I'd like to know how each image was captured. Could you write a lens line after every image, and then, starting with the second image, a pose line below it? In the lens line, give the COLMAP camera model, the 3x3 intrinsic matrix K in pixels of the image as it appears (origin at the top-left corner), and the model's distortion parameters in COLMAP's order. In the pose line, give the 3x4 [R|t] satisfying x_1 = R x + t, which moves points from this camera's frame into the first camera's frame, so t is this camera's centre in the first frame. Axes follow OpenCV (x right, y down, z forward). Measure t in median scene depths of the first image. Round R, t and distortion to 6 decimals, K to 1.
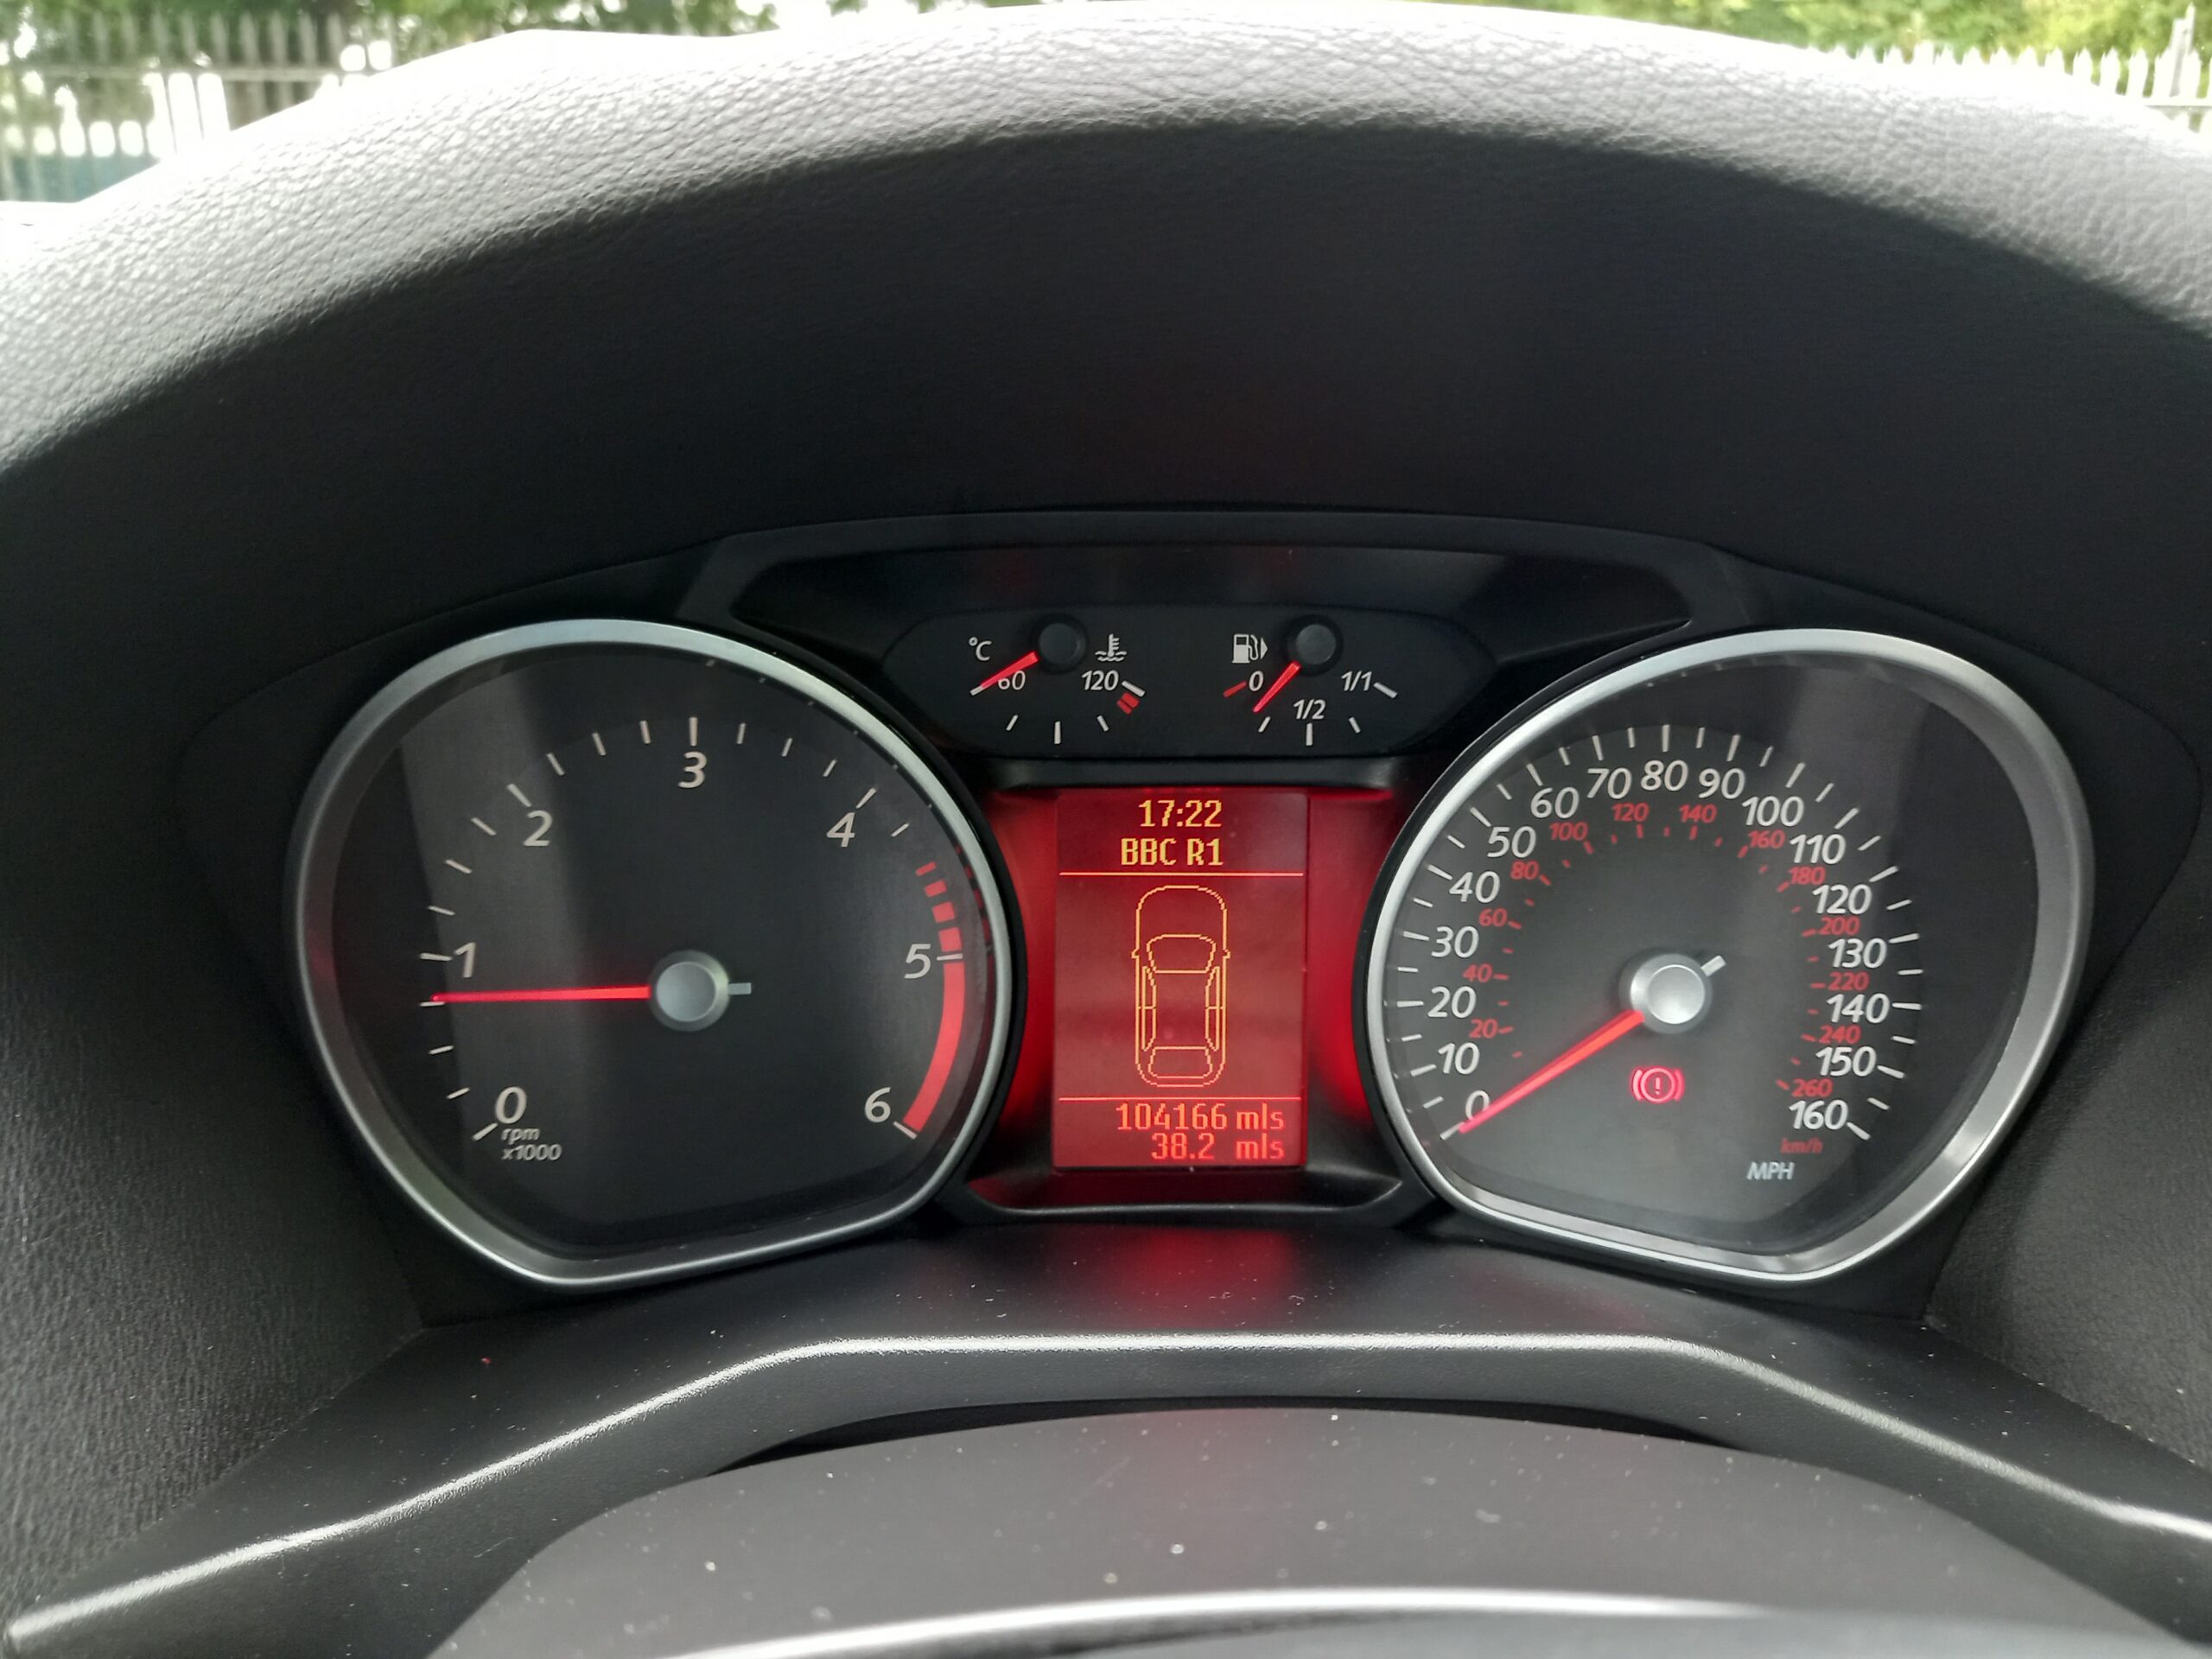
lens RADIAL K [[1644.2, 0, 1103.5], [0, 1644.2, 872.3], [0, 0, 1]] dist [0.046494, -0.048318]
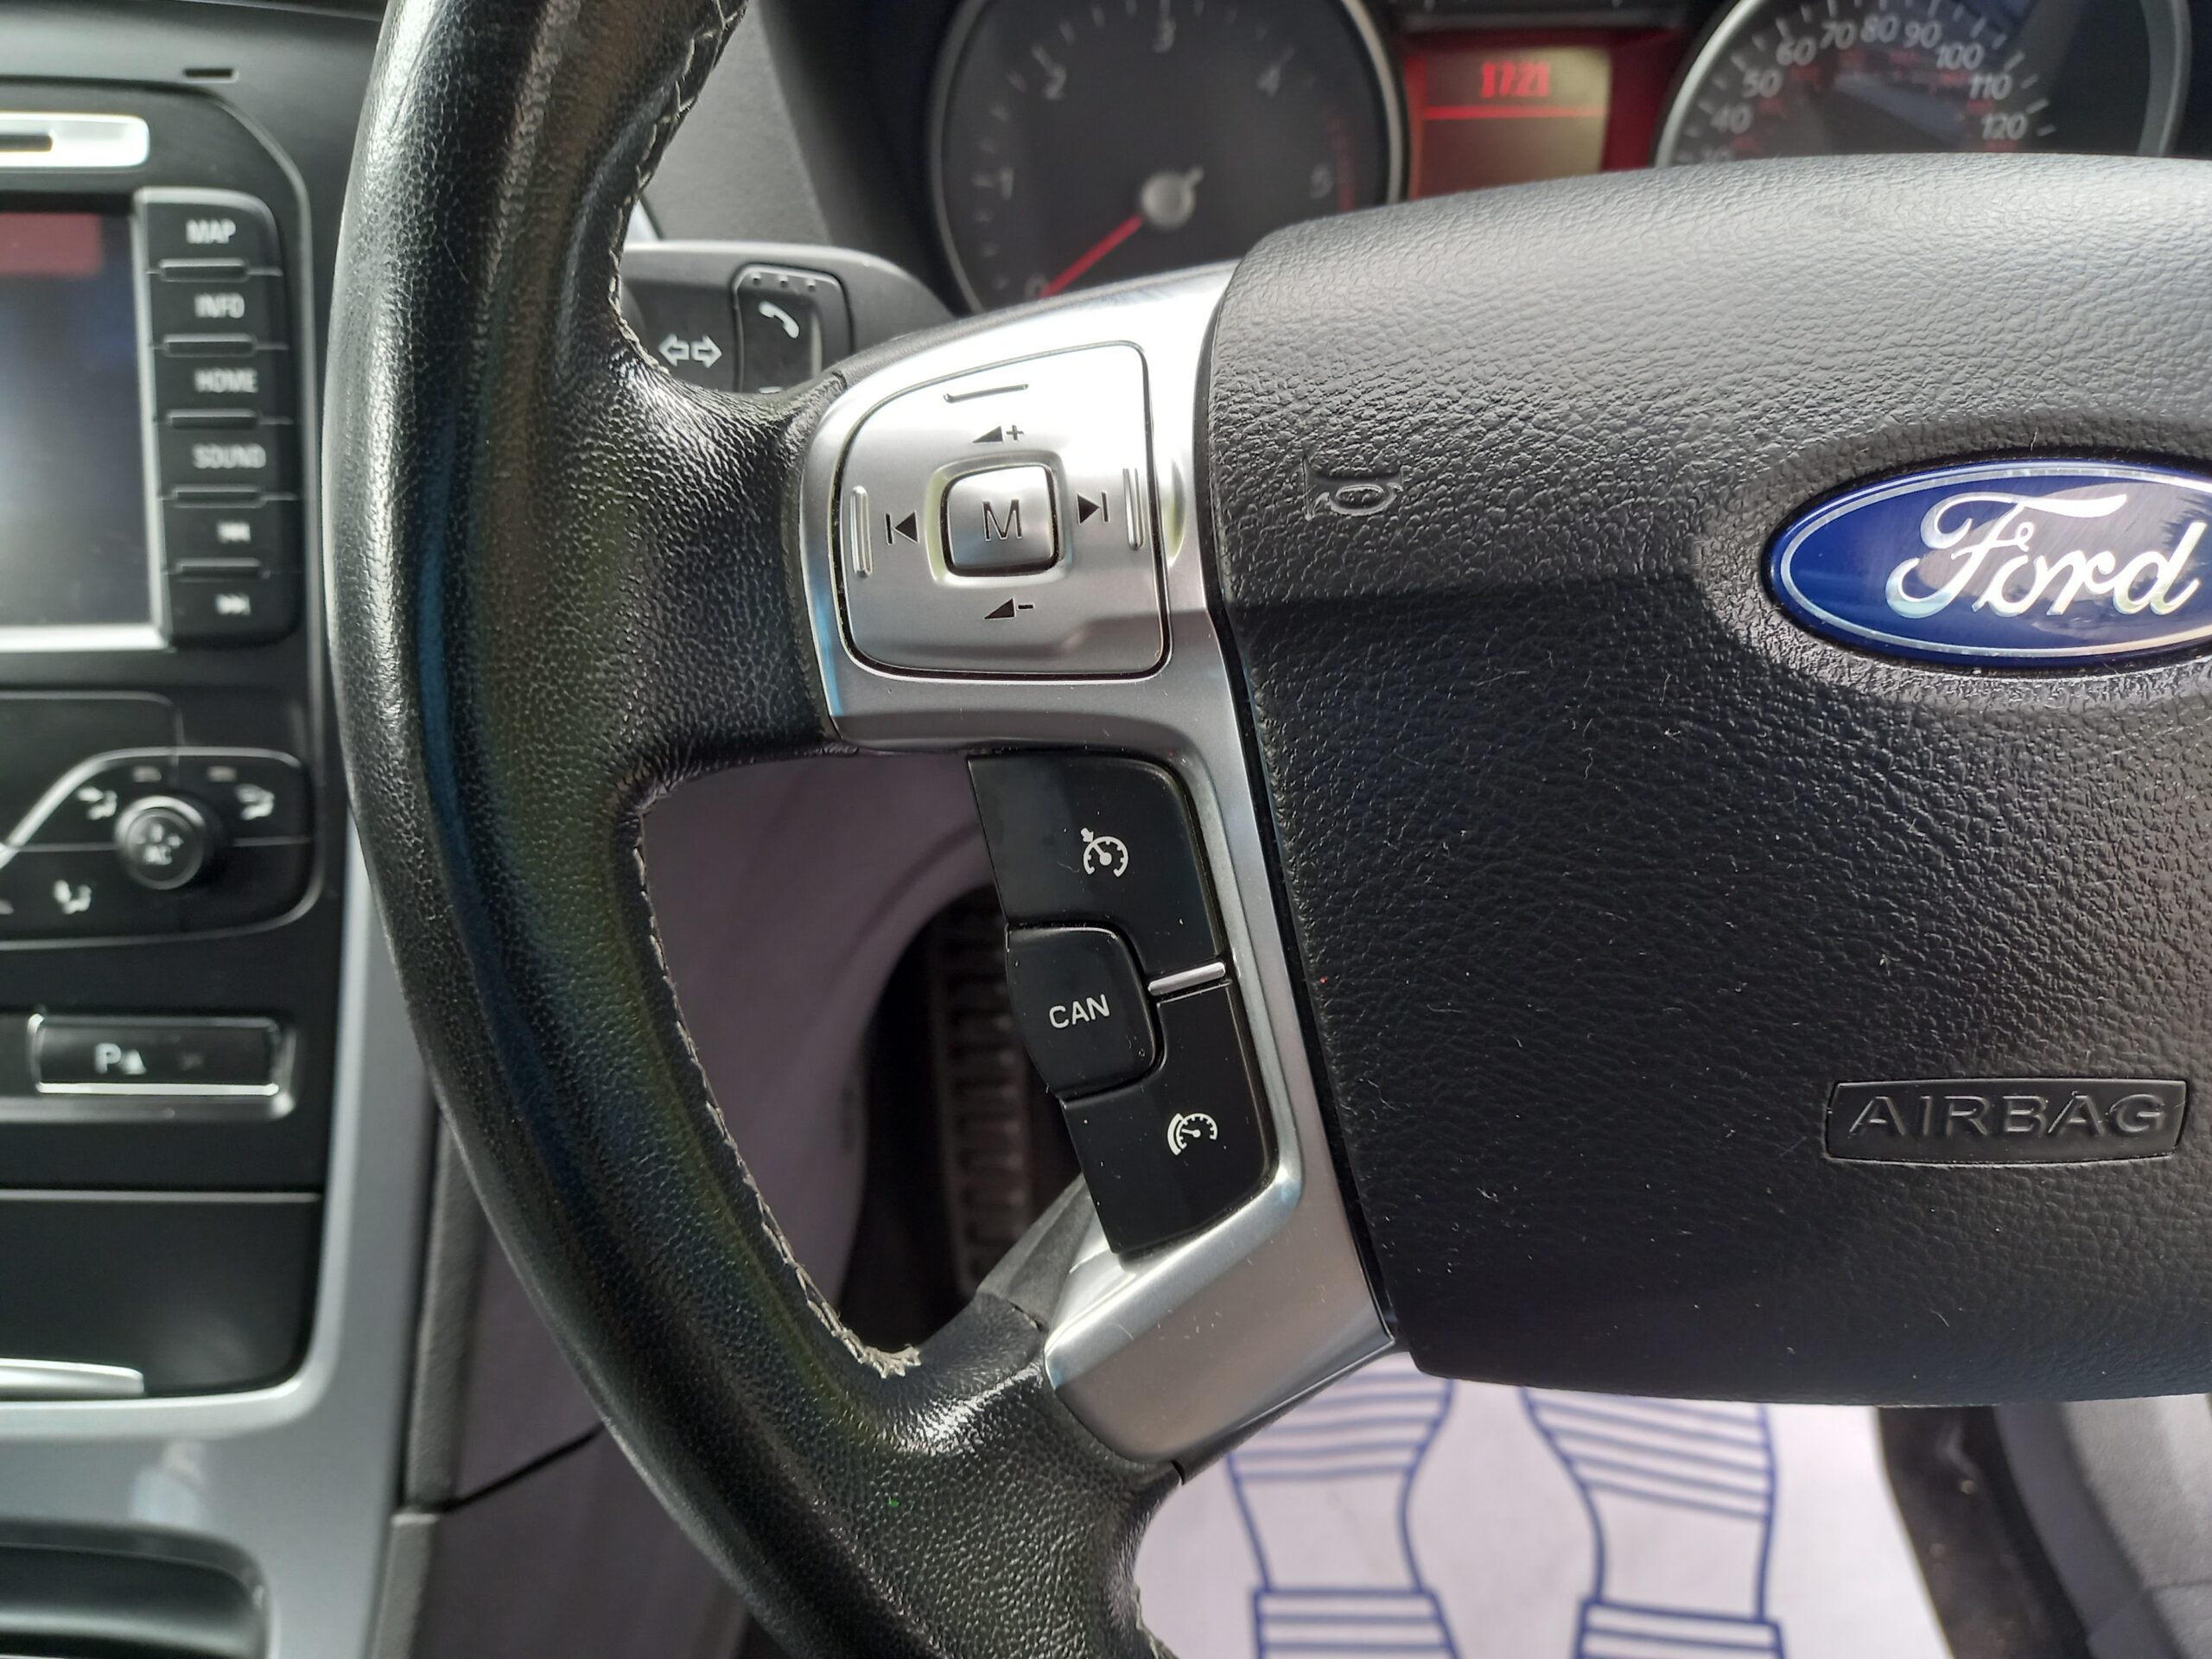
lens RADIAL K [[1644.2, 0, 1104.0], [0, 1644.2, 868.9], [0, 0, 1]] dist [0.046494, -0.048318]
pose [[0.998236, 0.007549, -0.058881, -0.208583], [0.007207, 0.969133, 0.246433, 0.268109], [0.058923, -0.246423, 0.967370, -0.520557]]
